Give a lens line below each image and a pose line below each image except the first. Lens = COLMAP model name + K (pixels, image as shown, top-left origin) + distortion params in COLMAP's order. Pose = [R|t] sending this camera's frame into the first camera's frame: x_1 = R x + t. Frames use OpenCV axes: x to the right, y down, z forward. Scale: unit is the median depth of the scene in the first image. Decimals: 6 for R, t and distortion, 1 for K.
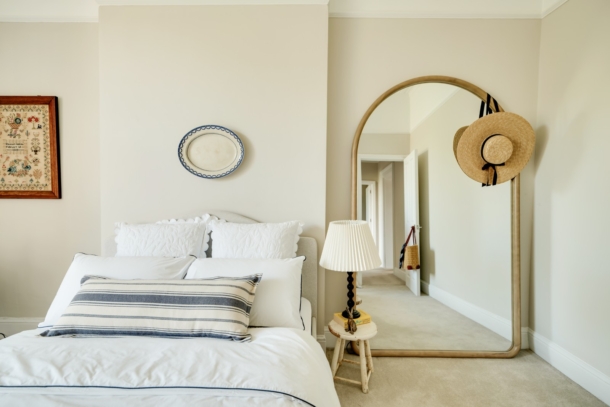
lens RADIAL K [[306.4, 0, 306.3], [0, 306.4, 202.9], [0, 0, 1]] dist [-0.007350, 0.000139]
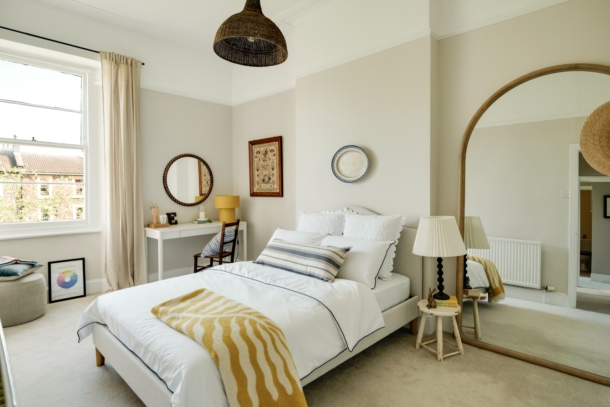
lens RADIAL K [[320.8, 0, 305.2], [0, 320.8, 200.7], [0, 0, 1]] dist [-0.005130, 0.001024]
pose [[0.732895, 0.010488, -0.680261, 0.547074], [-0.015039, 0.999887, -0.000786, 0.007240], [0.680175, 0.010806, 0.732970, -0.225699]]
